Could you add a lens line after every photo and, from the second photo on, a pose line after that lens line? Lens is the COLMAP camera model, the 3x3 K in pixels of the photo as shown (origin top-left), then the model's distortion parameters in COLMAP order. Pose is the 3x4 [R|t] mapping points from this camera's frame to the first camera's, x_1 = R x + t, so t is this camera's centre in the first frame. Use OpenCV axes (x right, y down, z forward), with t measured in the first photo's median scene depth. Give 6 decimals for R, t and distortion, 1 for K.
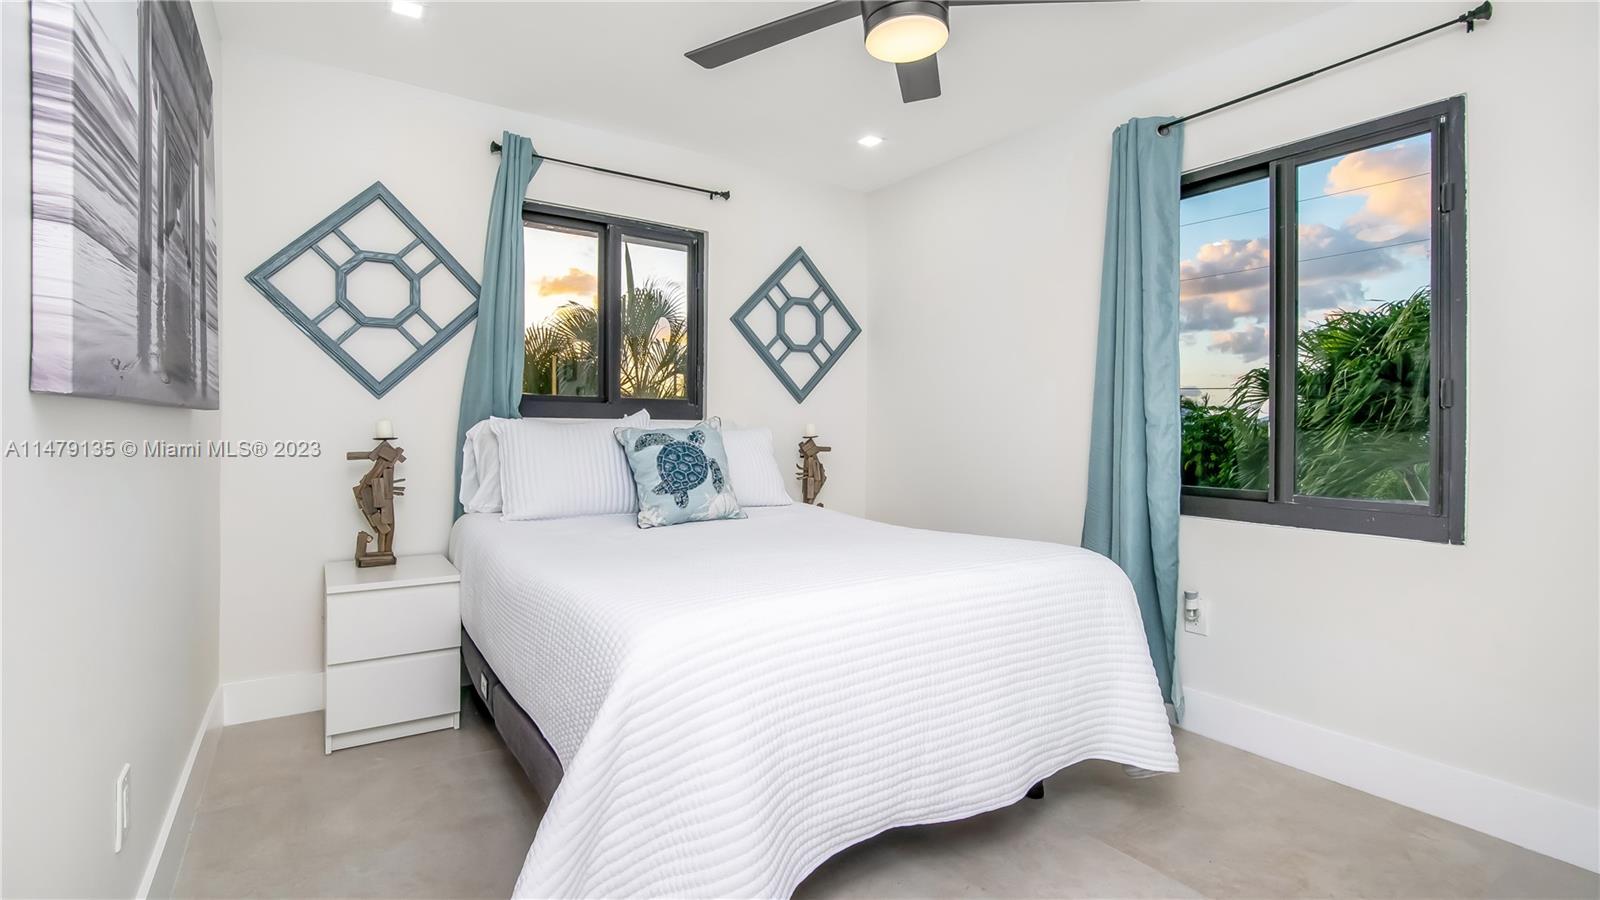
lens RADIAL K [[729.5, 0, 798.6], [0, 729.5, 431.9], [0, 0, 1]] dist [-0.027238, 0.001348]
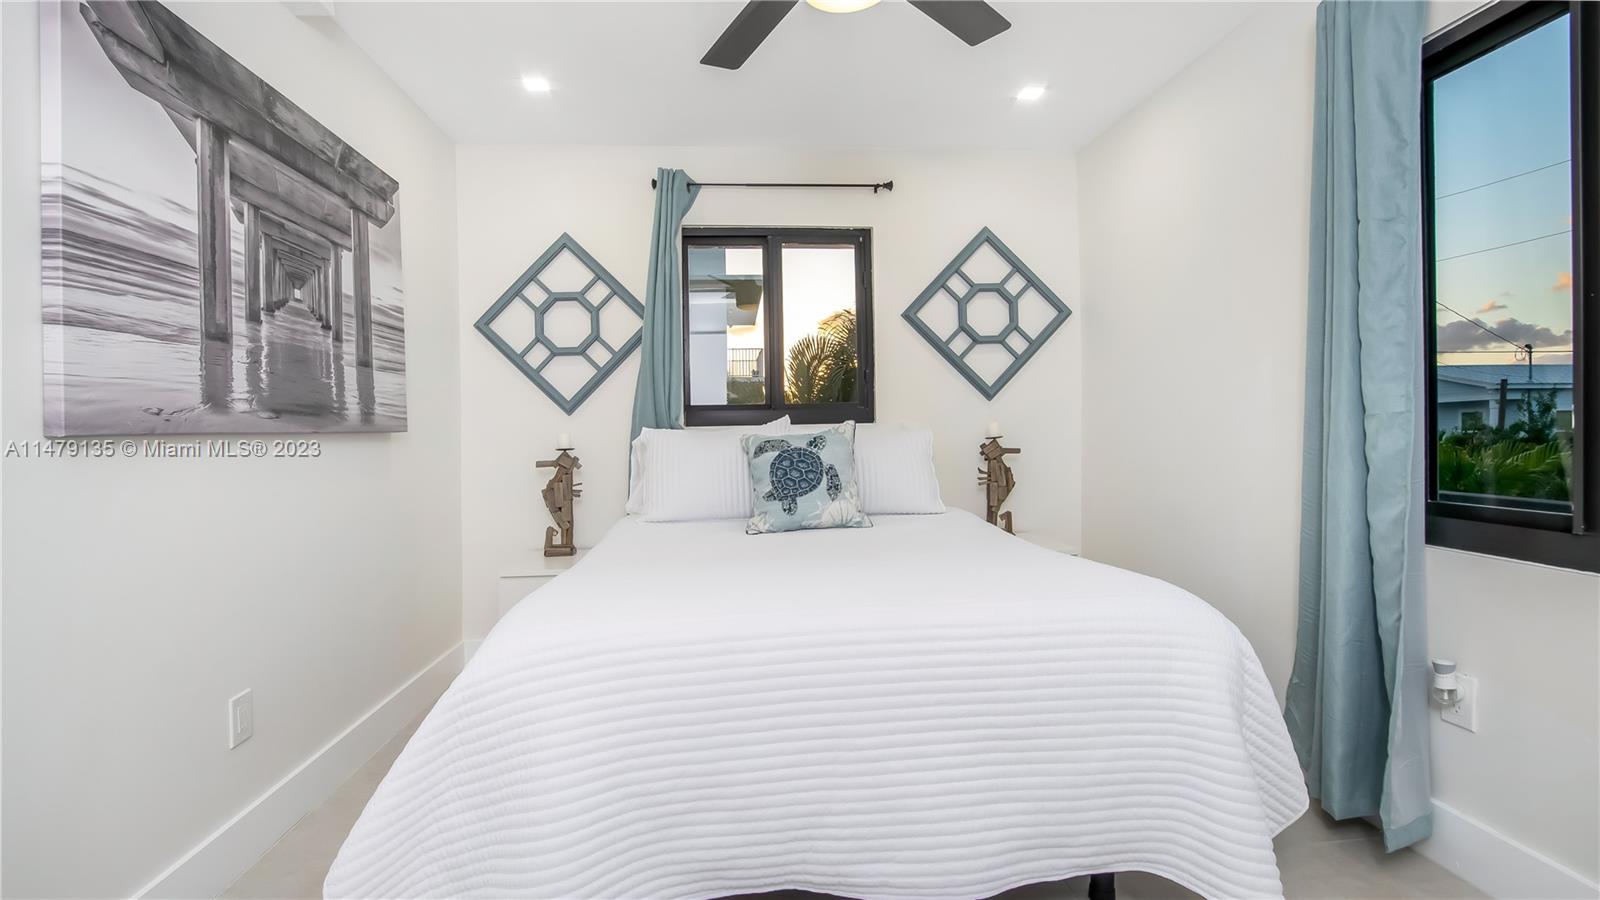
lens RADIAL K [[729.5, 0, 798.6], [0, 729.5, 431.9], [0, 0, 1]] dist [-0.027238, 0.001348]
pose [[0.876279, -0.023935, -0.481209, 0.321538], [0.026223, 0.999654, -0.001969, -0.006354], [0.481090, -0.010894, 0.876604, 0.130501]]
